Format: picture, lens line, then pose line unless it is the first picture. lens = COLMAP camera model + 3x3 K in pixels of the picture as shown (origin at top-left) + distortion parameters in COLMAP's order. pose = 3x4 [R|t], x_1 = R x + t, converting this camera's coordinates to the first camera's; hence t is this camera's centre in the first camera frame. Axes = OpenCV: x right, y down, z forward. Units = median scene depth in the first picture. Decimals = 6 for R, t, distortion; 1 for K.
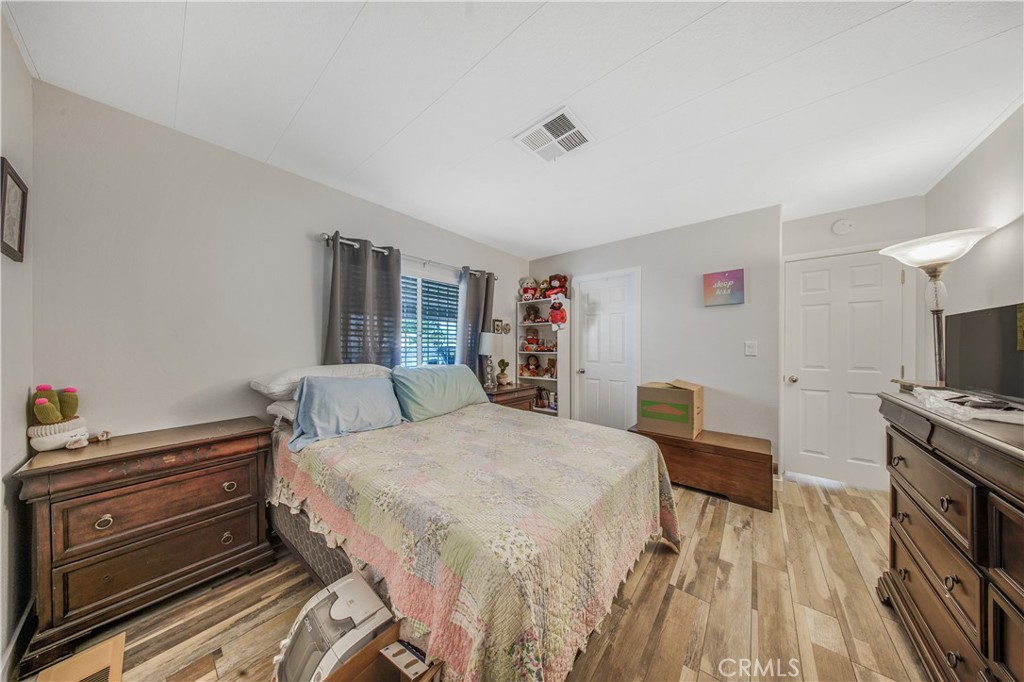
lens RADIAL K [[303.8, 0, 514.6], [0, 303.8, 344.5], [0, 0, 1]] dist [0.014125, -0.000024]
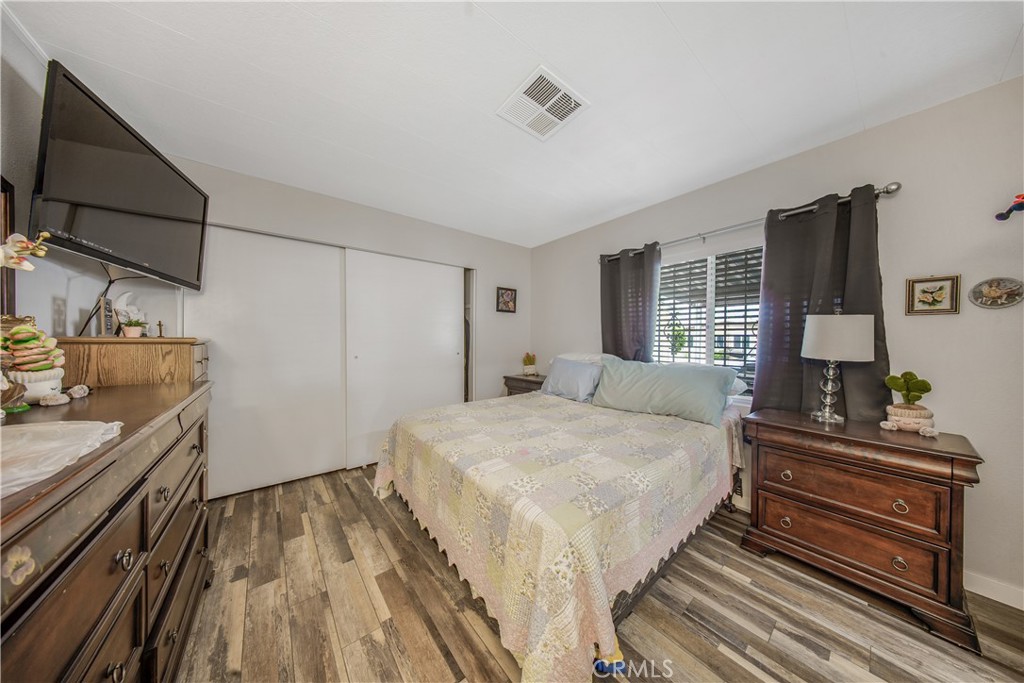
lens RADIAL K [[301.2, 0, 510.7], [0, 301.2, 339.5], [0, 0, 1]] dist [0.000546, -0.000093]
pose [[-0.211128, 0.008857, -0.977418, 0.792370], [-0.000475, 0.999958, 0.009164, -0.002536], [0.977458, 0.002399, -0.211115, 0.859501]]
